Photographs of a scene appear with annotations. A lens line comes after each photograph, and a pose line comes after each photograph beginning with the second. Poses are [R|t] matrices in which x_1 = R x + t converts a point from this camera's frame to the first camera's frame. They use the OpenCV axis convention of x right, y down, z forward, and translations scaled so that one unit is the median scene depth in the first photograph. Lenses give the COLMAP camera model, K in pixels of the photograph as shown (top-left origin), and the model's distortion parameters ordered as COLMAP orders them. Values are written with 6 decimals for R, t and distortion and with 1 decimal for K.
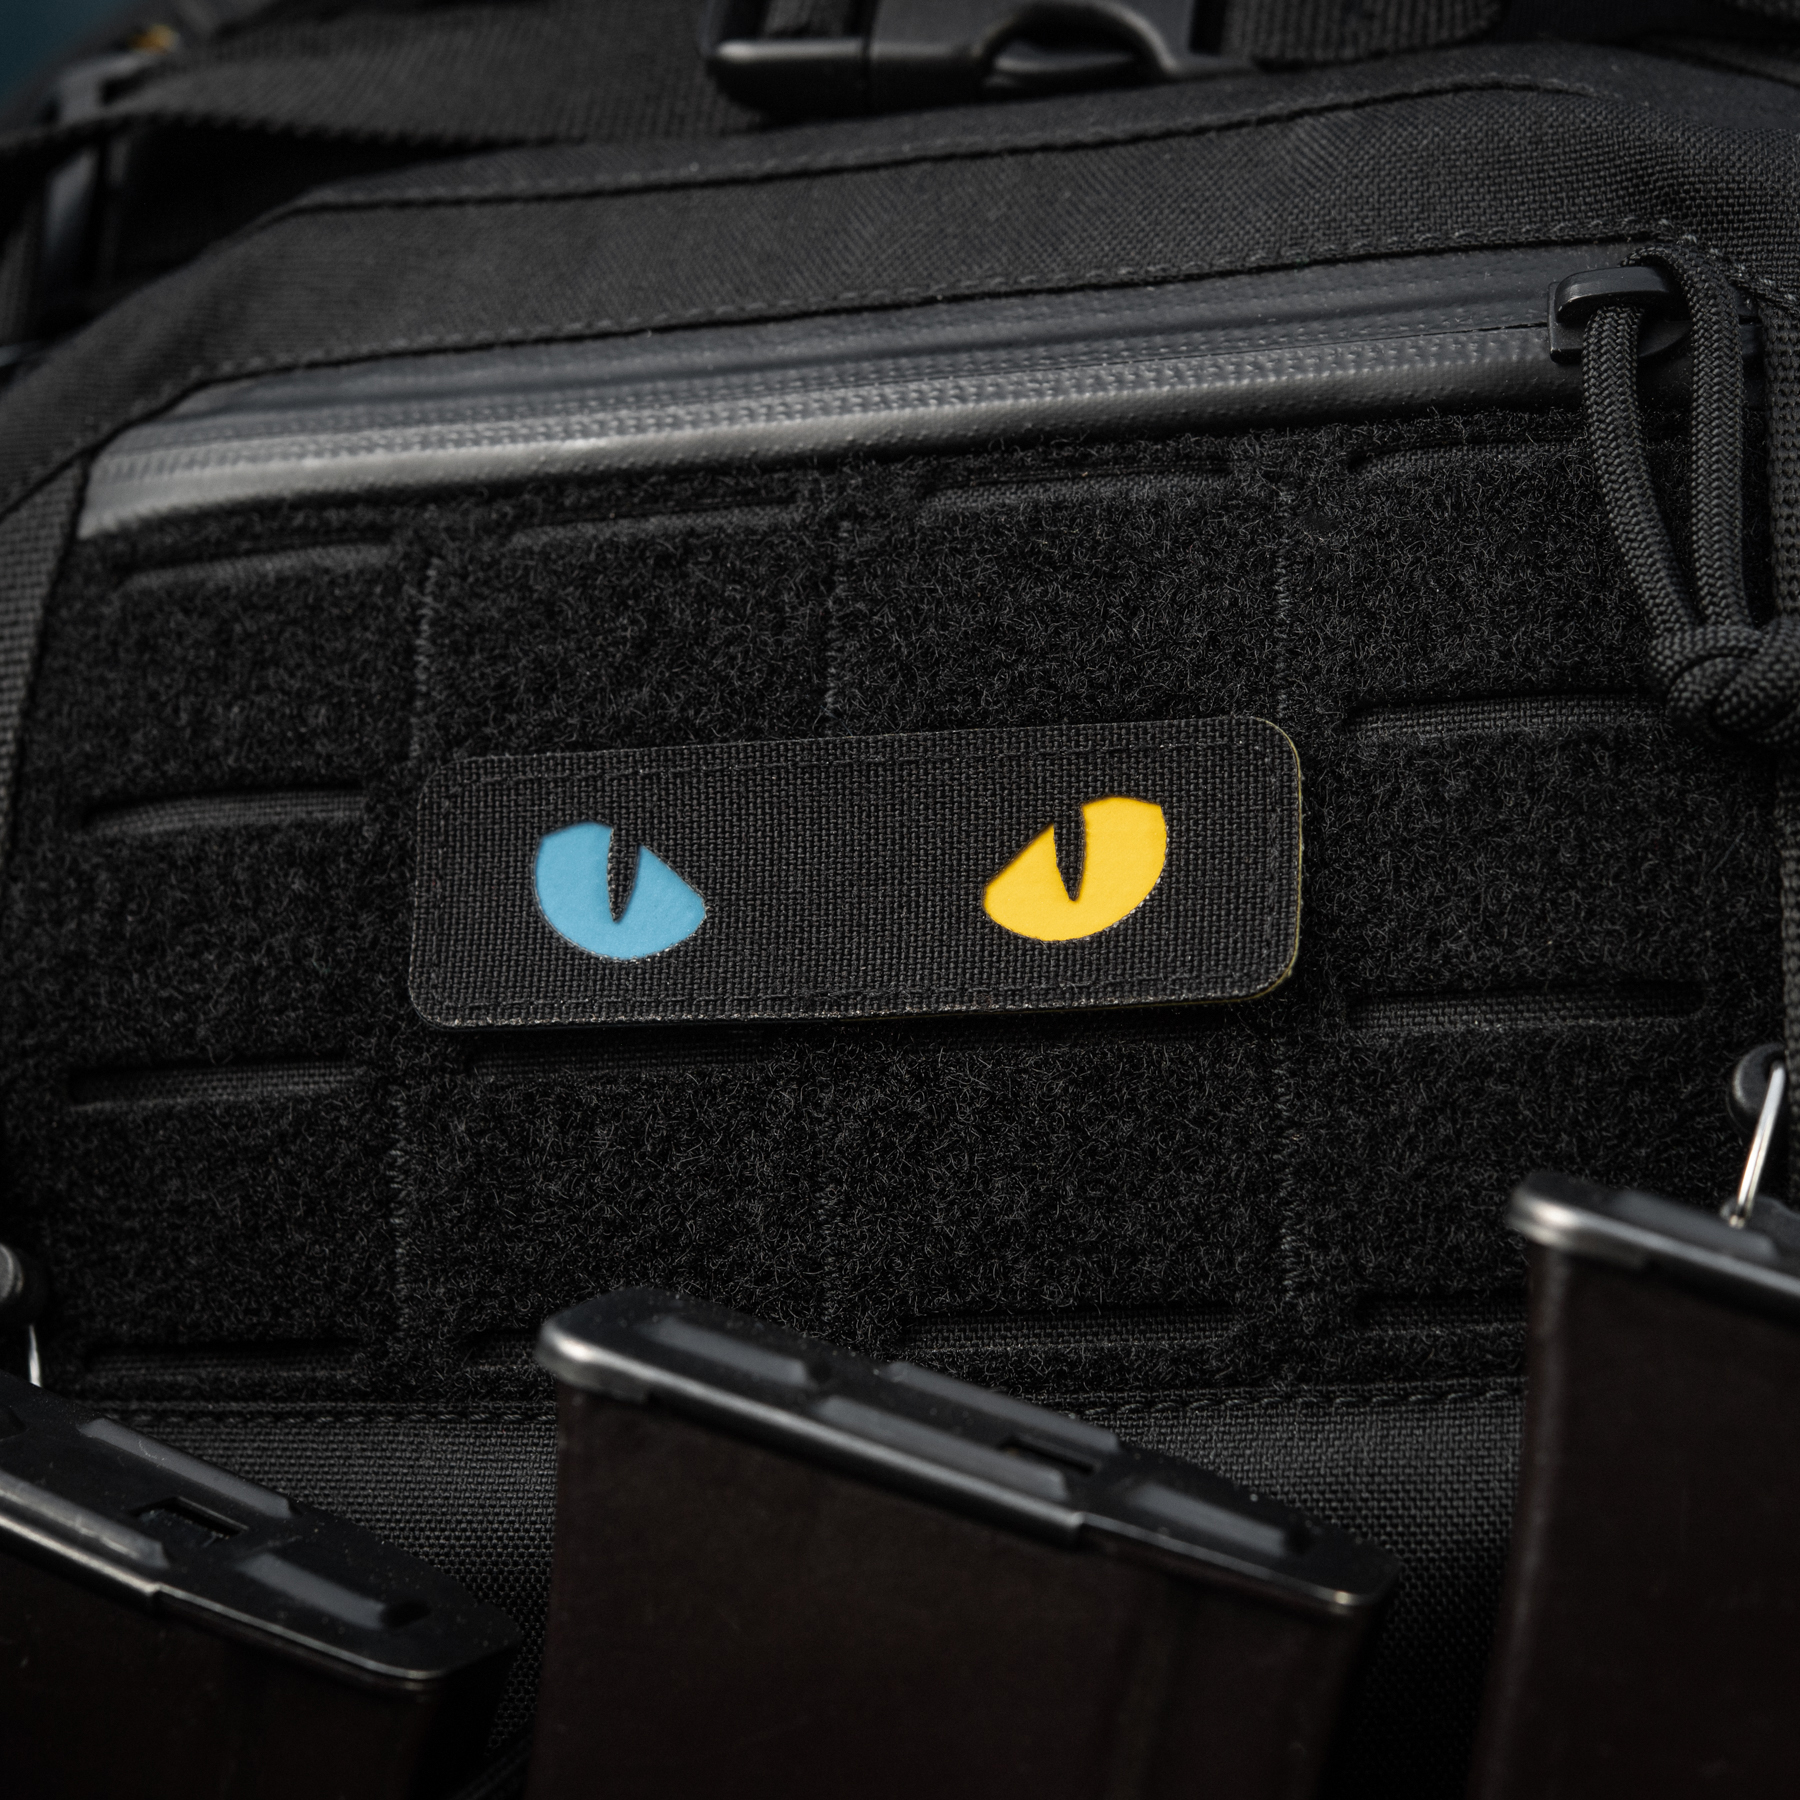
lens RADIAL K [[4702.9, 0, 1023.9], [0, 4702.9, 902.4], [0, 0, 1]] dist [0.048523, -0.258986]
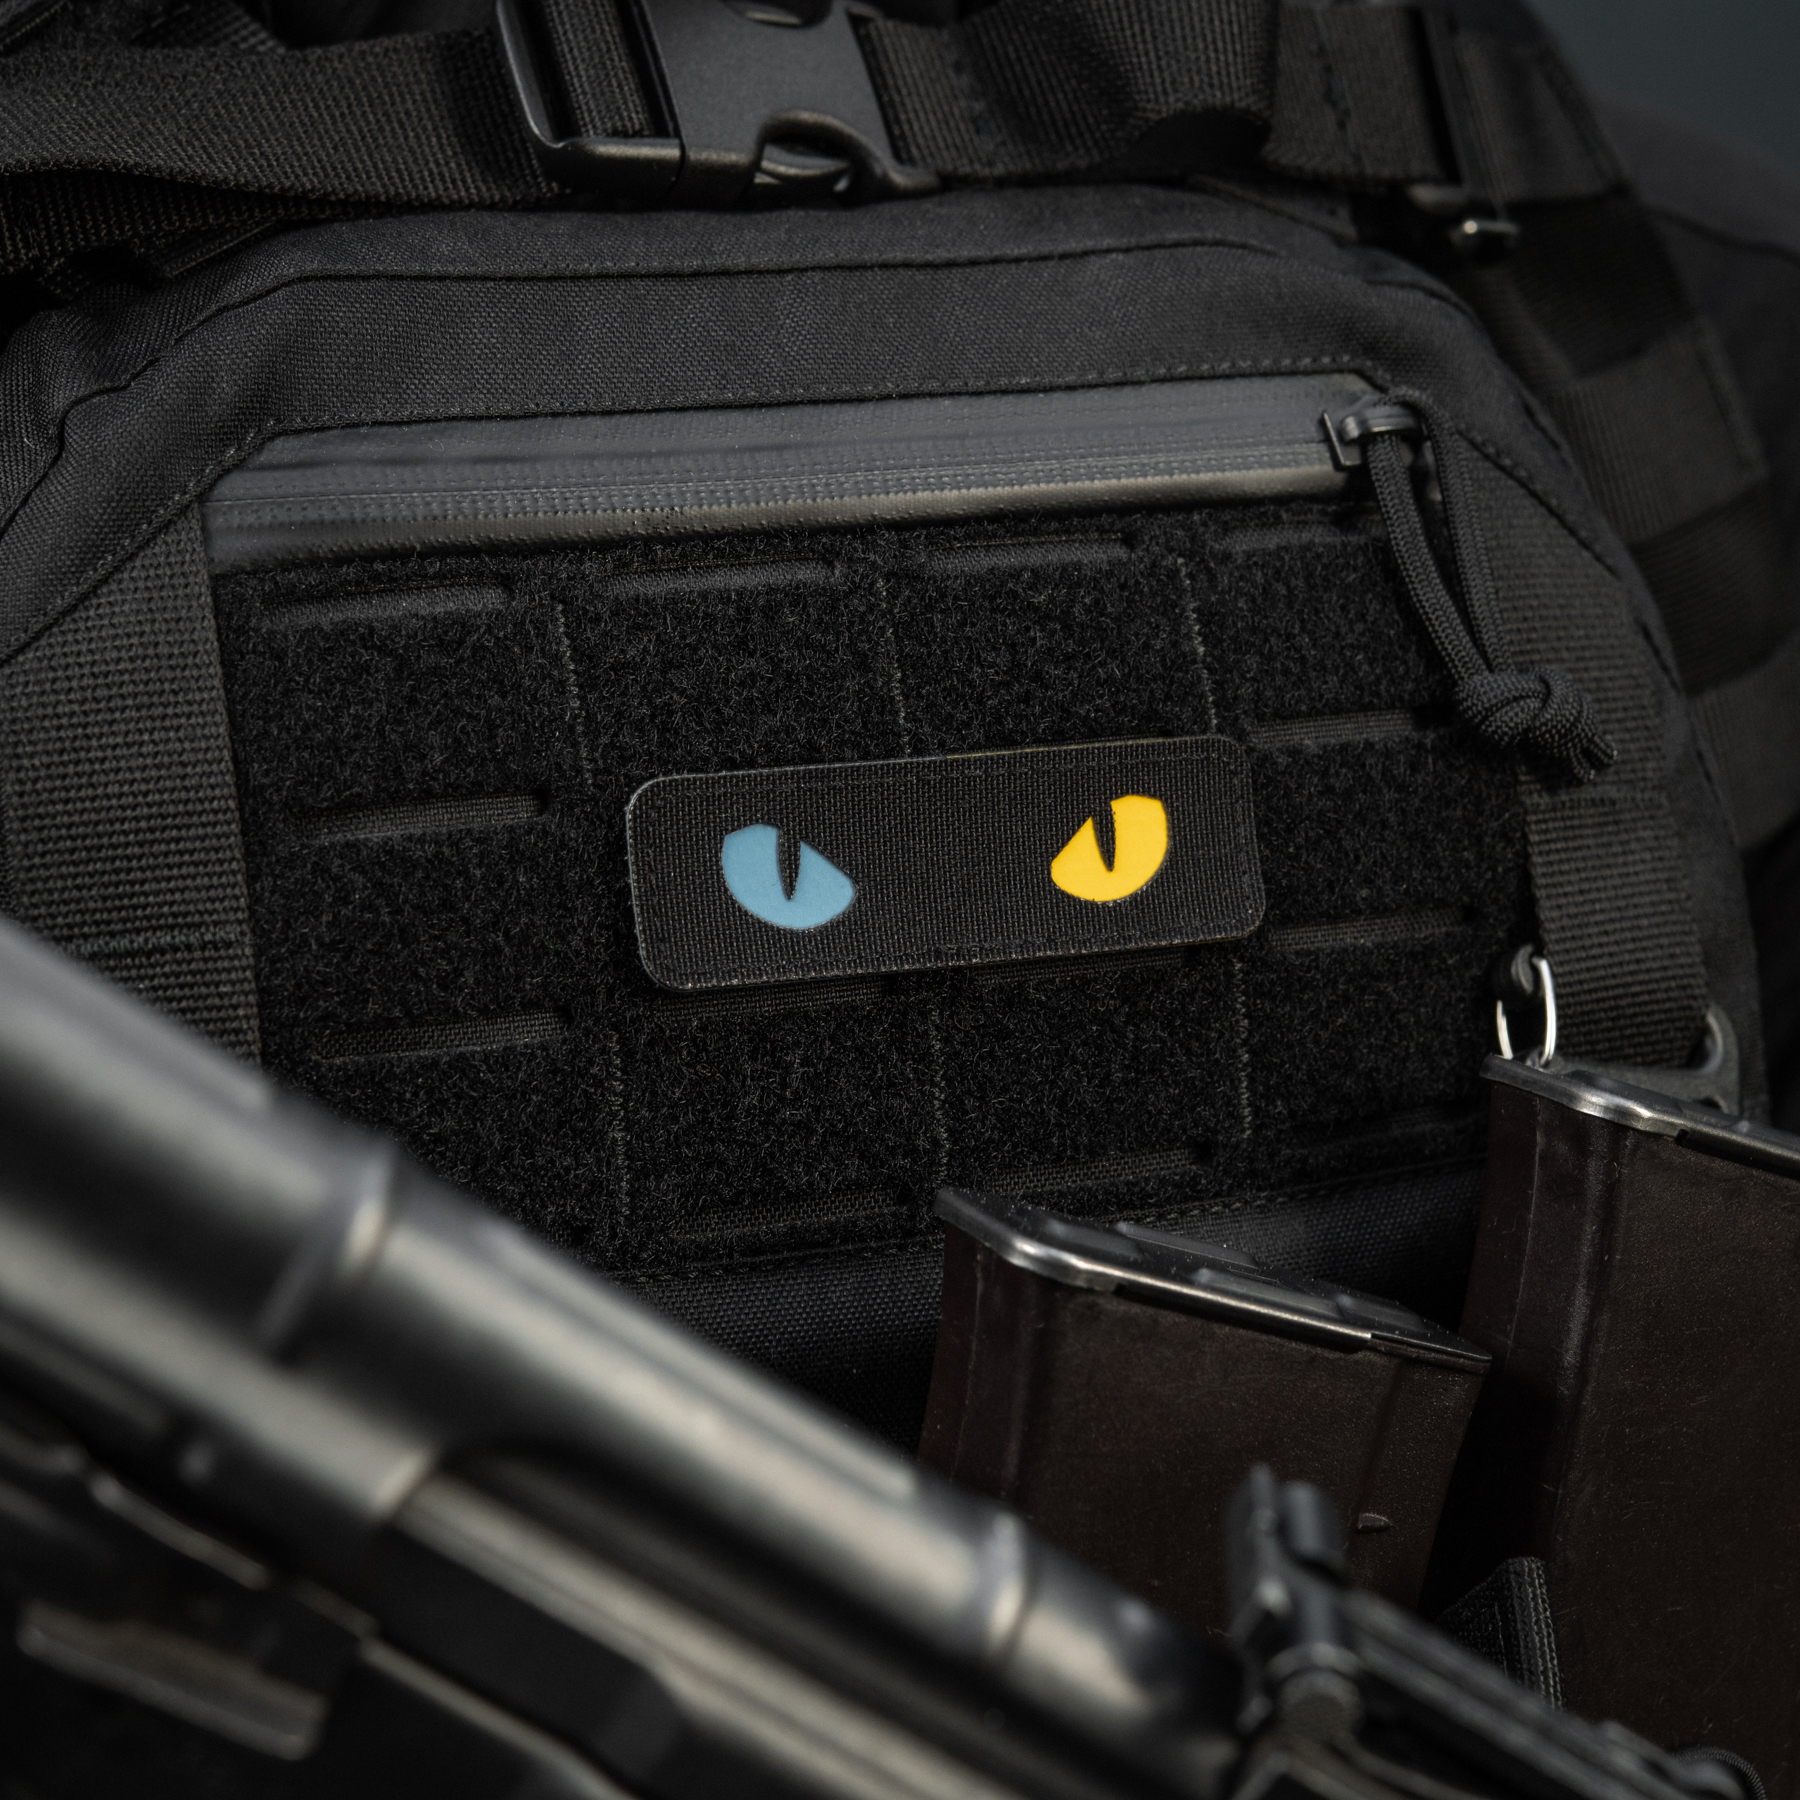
lens RADIAL K [[4597.5, 0, 975.1], [0, 4597.5, 898.2], [0, 0, 1]] dist [0.019880, 0.752888]
pose [[0.767679, -0.081474, 0.635634, -0.875307], [-0.029653, 0.986306, 0.162236, -0.209467], [-0.640148, -0.143394, 0.754751, -0.012537]]
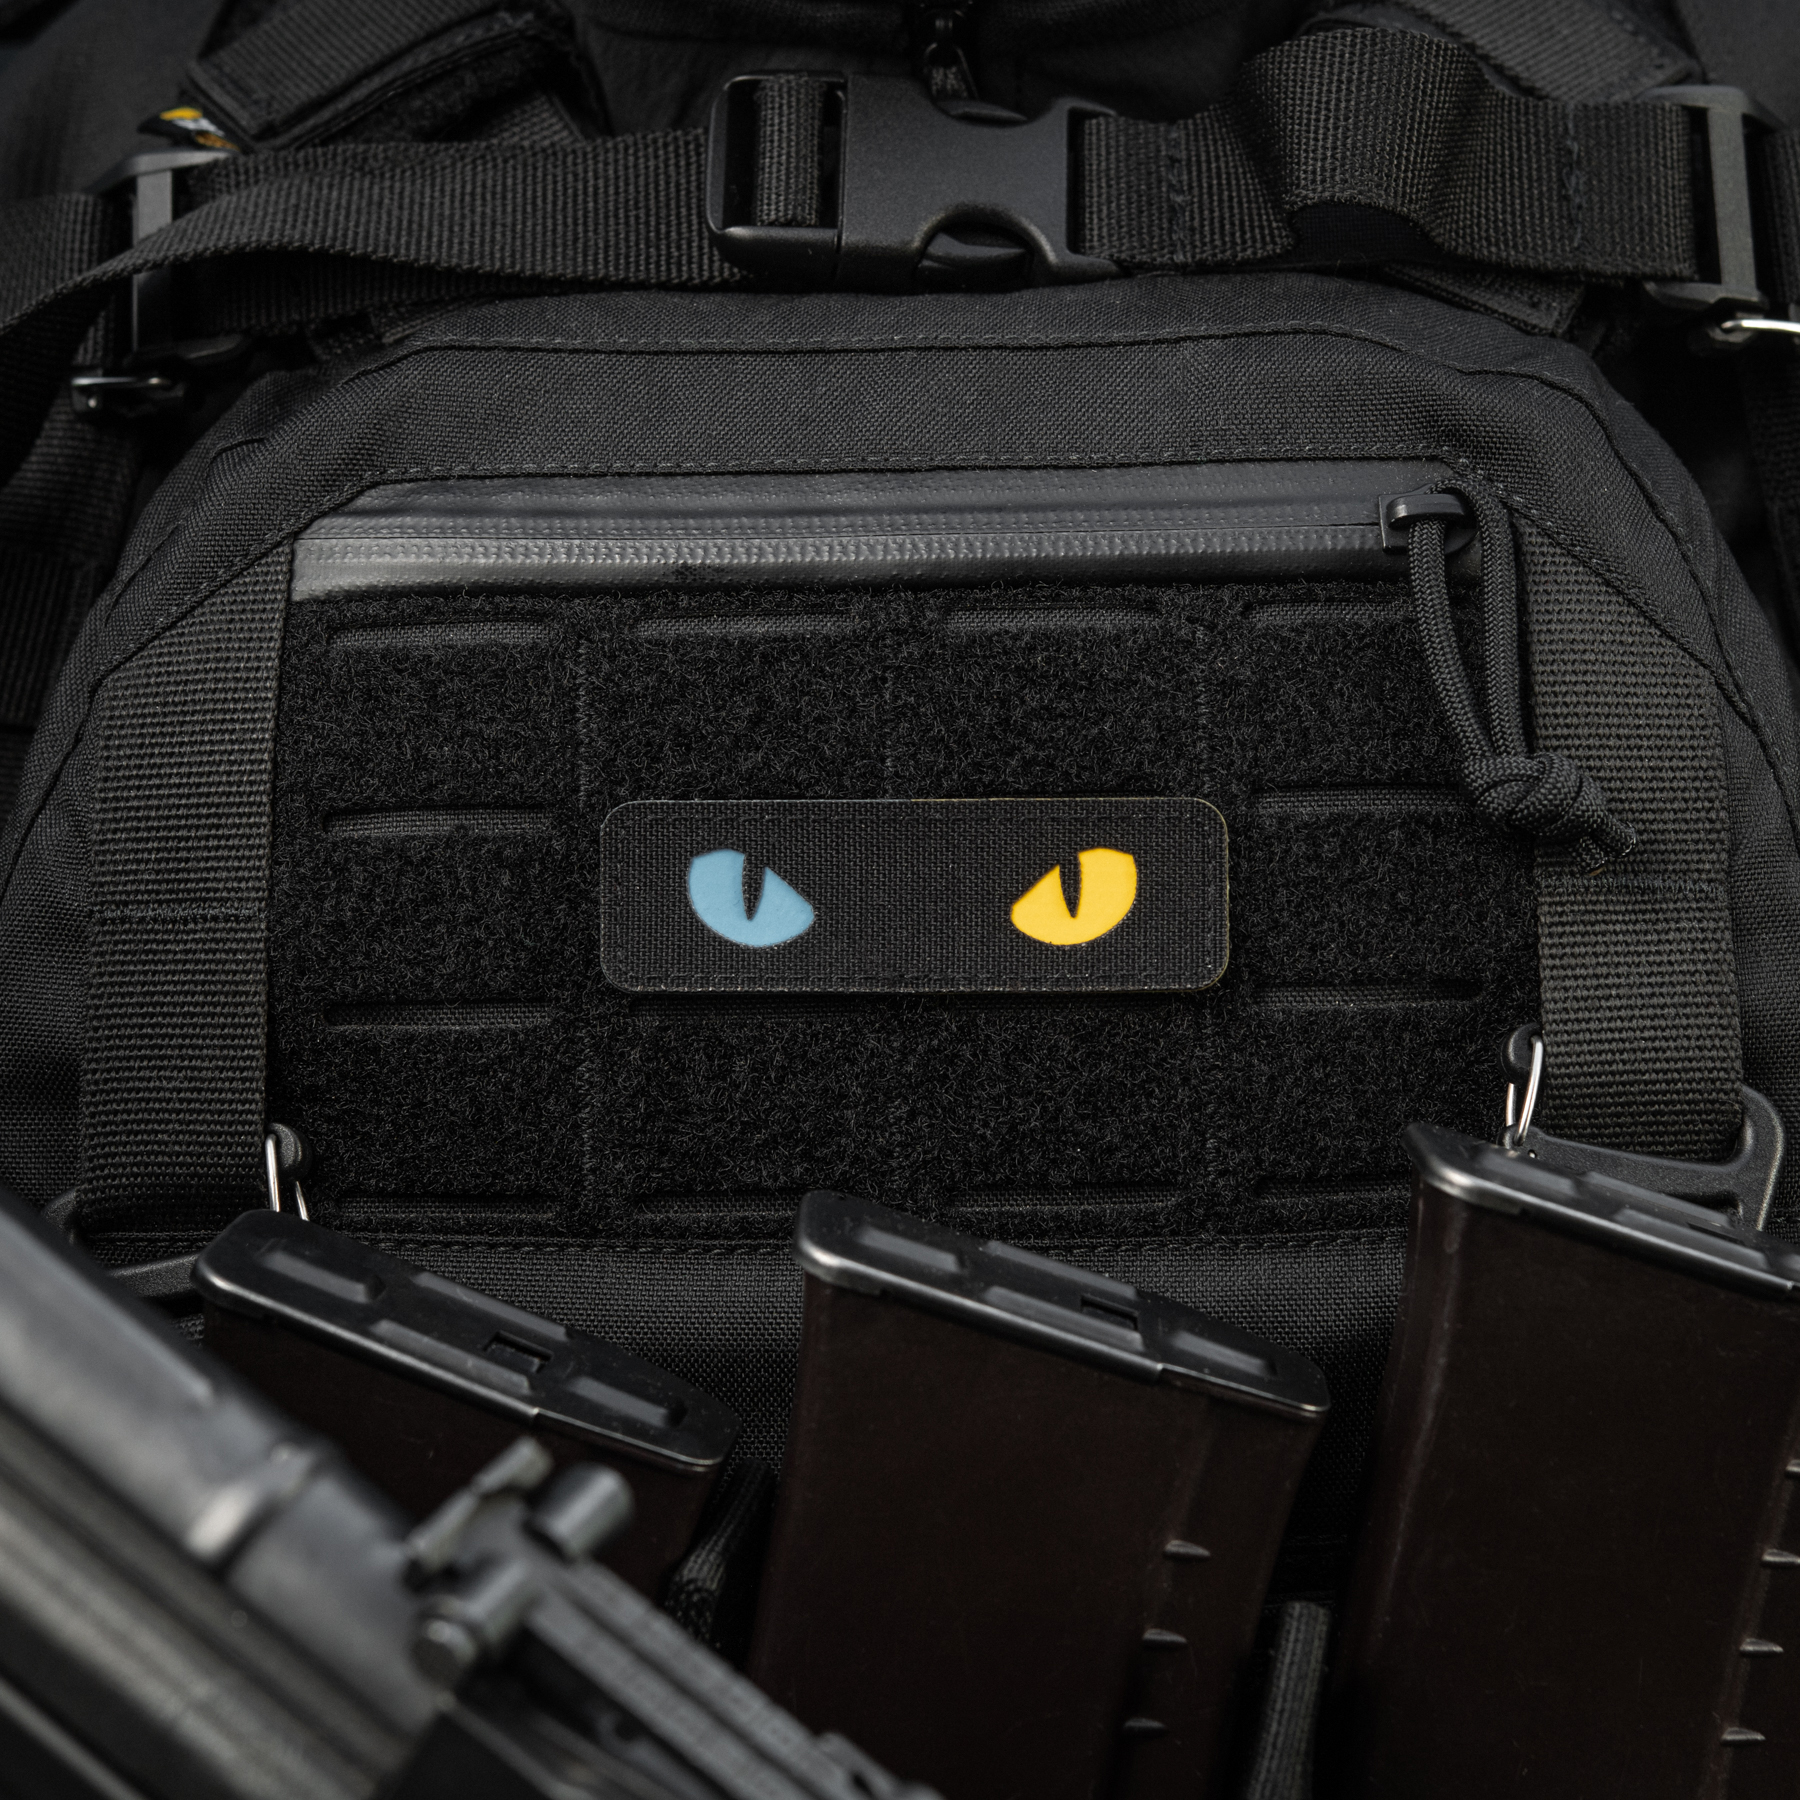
lens RADIAL K [[4597.5, 0, 975.1], [0, 4597.5, 898.2], [0, 0, 1]] dist [0.019880, 0.752888]
pose [[0.970832, -0.008248, 0.239619, -0.362804], [-0.031577, 0.986304, 0.161886, -0.237303], [-0.237673, -0.164731, 0.957275, -0.386270]]
